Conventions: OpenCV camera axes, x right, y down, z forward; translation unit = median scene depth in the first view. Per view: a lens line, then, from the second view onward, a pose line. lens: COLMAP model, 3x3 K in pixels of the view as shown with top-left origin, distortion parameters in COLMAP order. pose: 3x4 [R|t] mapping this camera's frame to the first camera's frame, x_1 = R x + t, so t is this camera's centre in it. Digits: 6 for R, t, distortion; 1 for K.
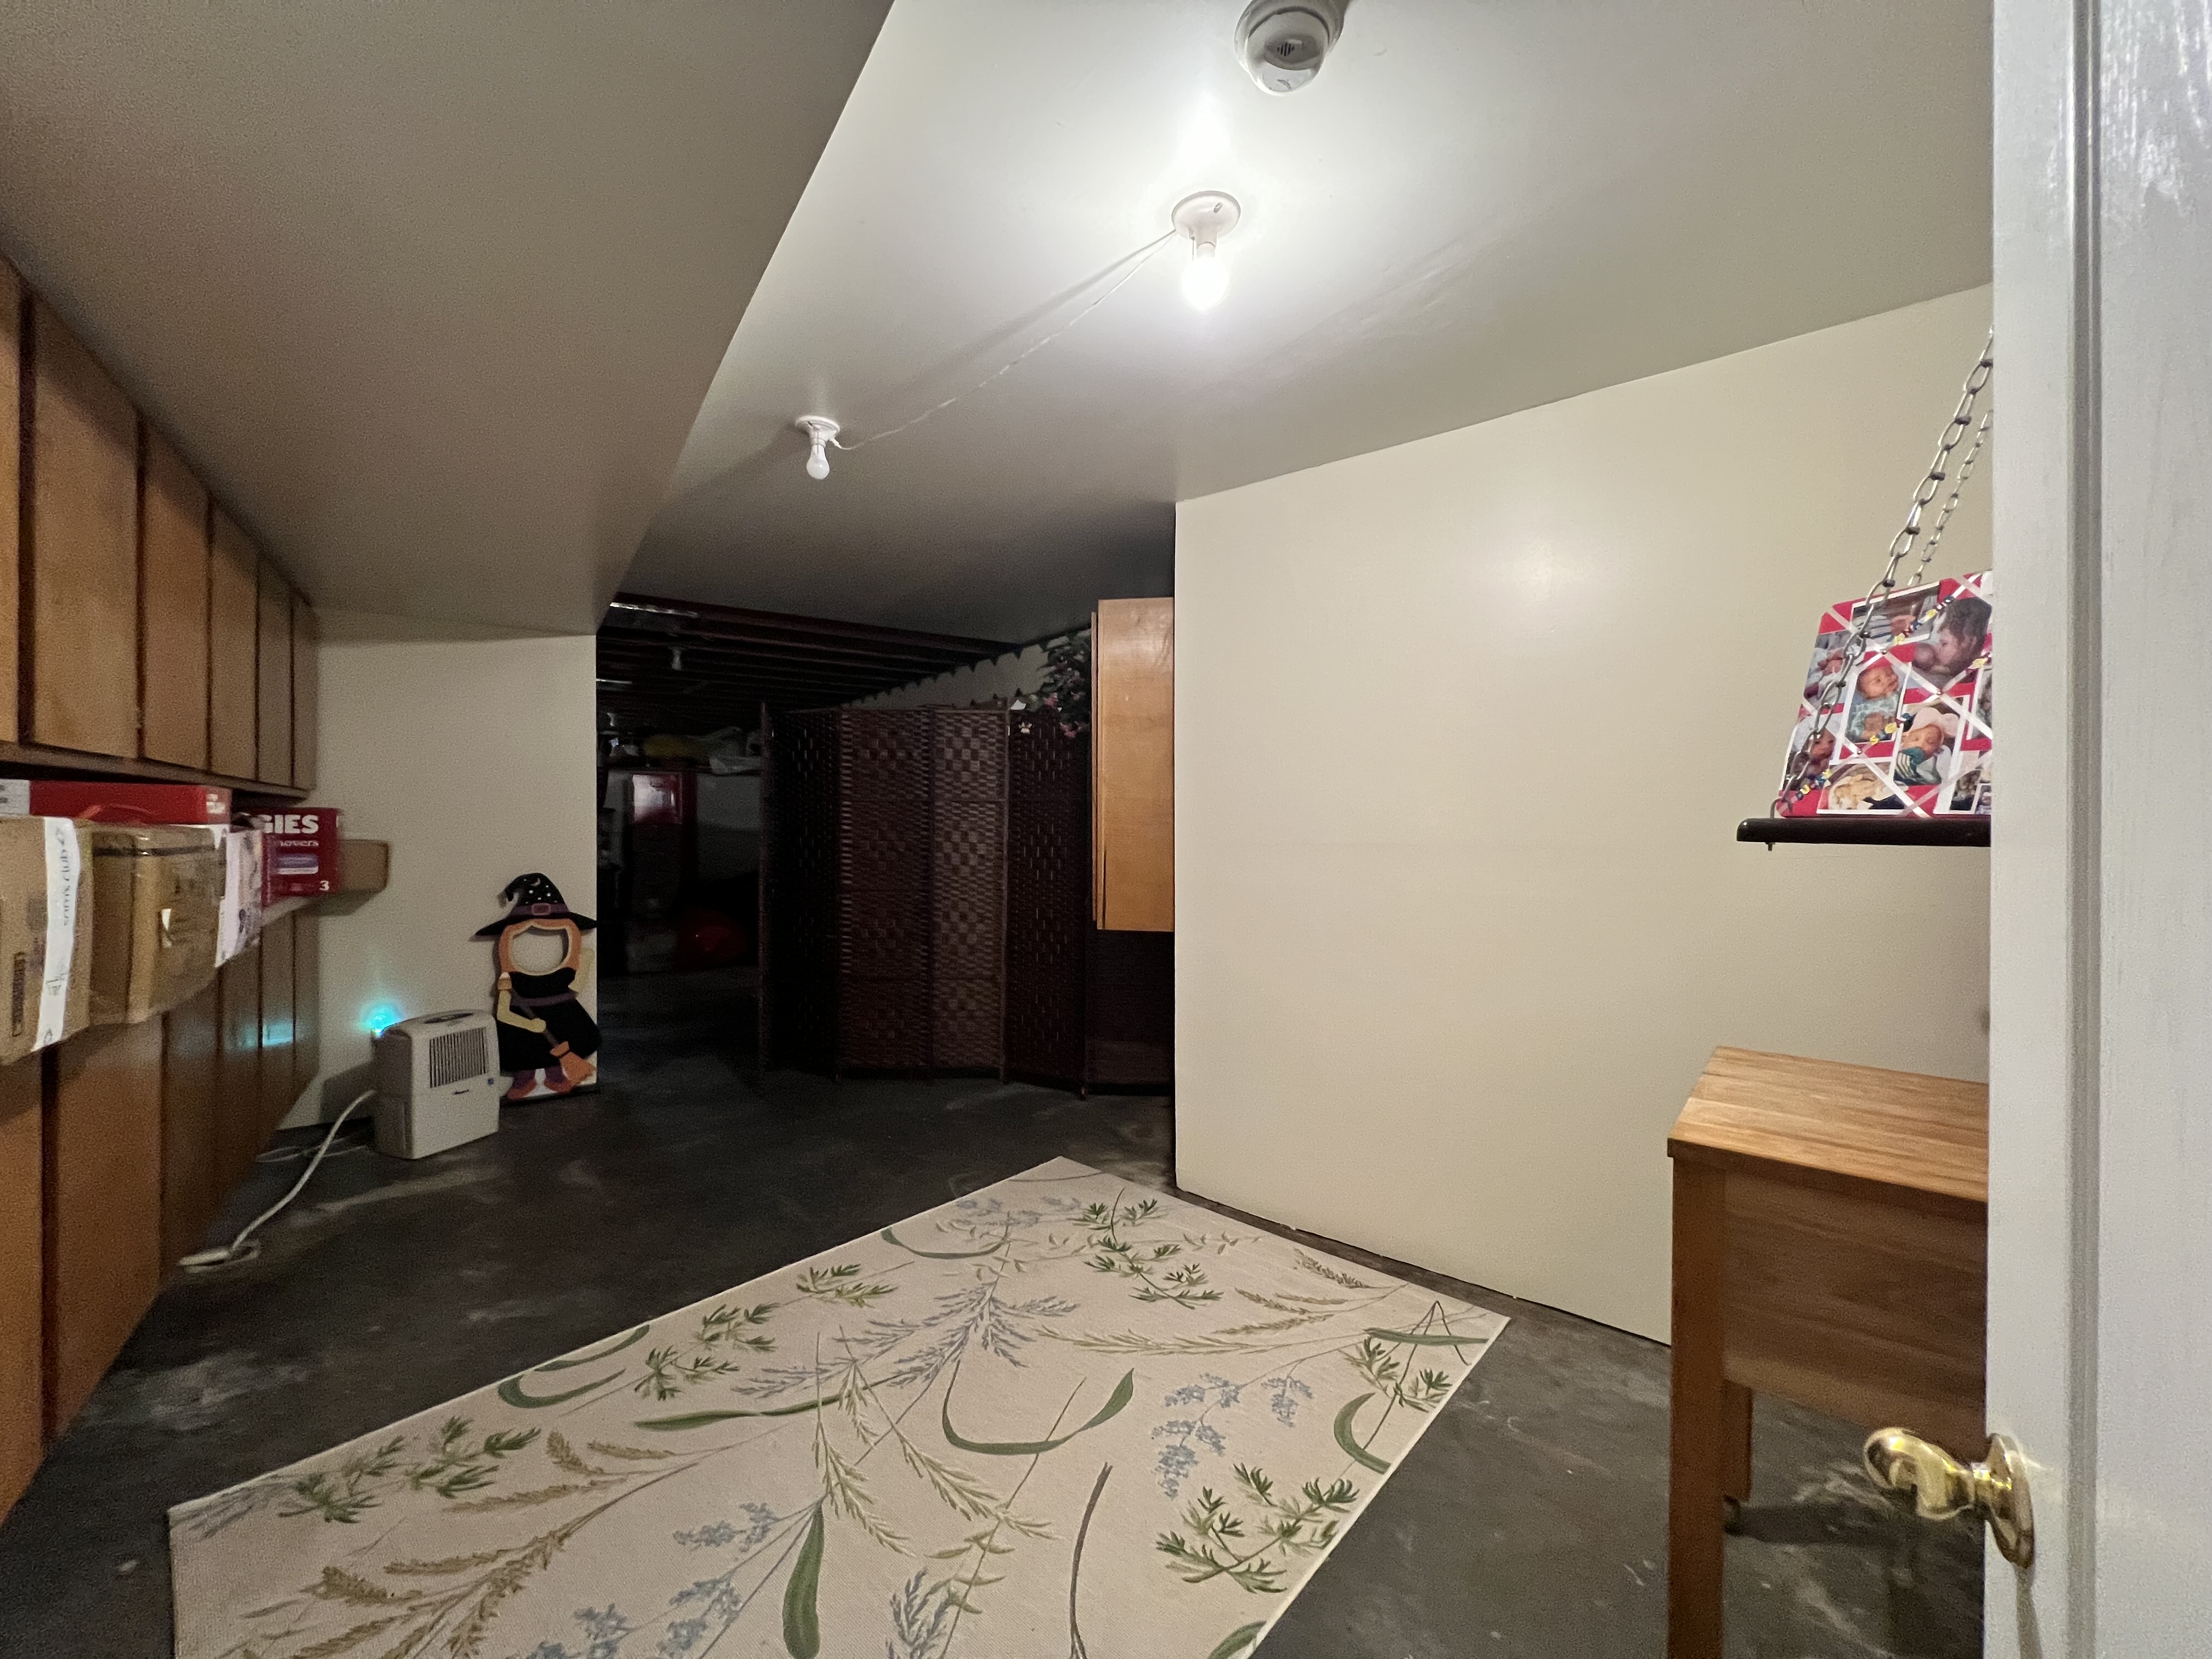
lens RADIAL K [[891.4, 0, 1107.7], [0, 891.4, 827.4], [0, 0, 1]] dist [0.001189, 0.000569]
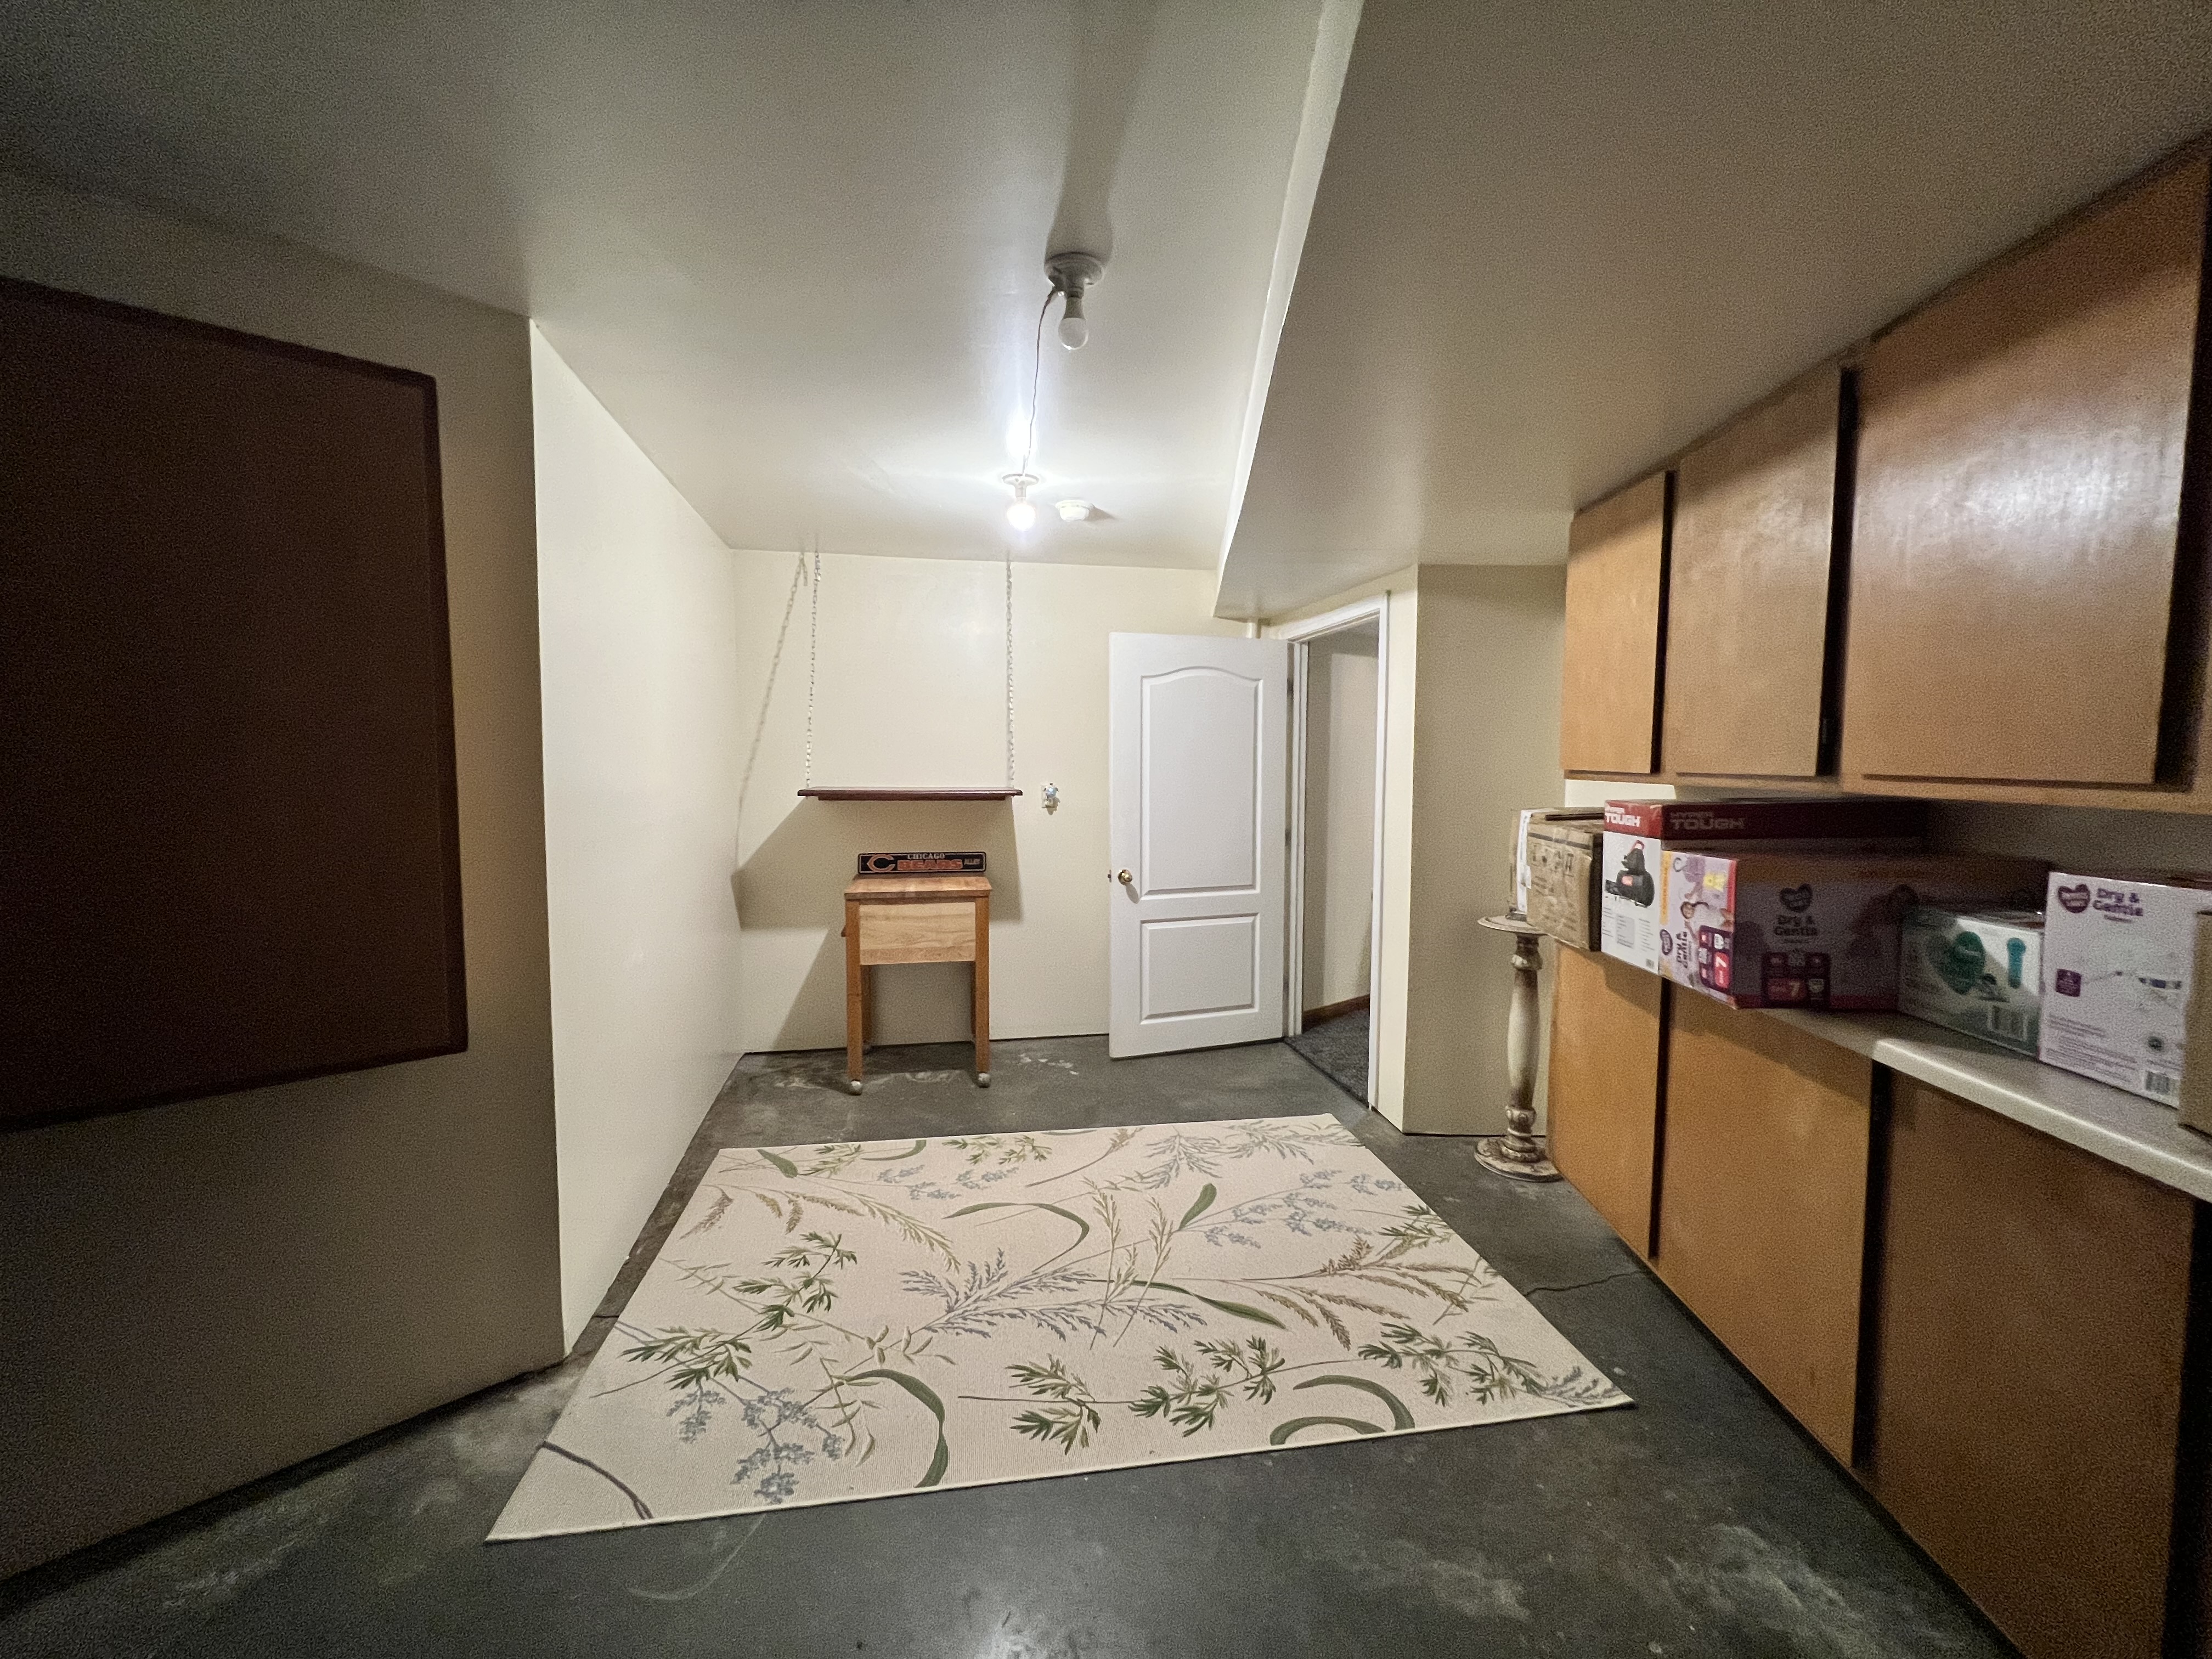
lens RADIAL K [[891.4, 0, 1105.7], [0, 891.4, 820.3], [0, 0, 1]] dist [0.001189, 0.000569]
pose [[-0.782194, -0.049782, 0.621043, -0.972221], [-0.000649, 0.996867, 0.079089, -0.087368], [-0.623034, 0.061460, -0.779776, 1.884970]]
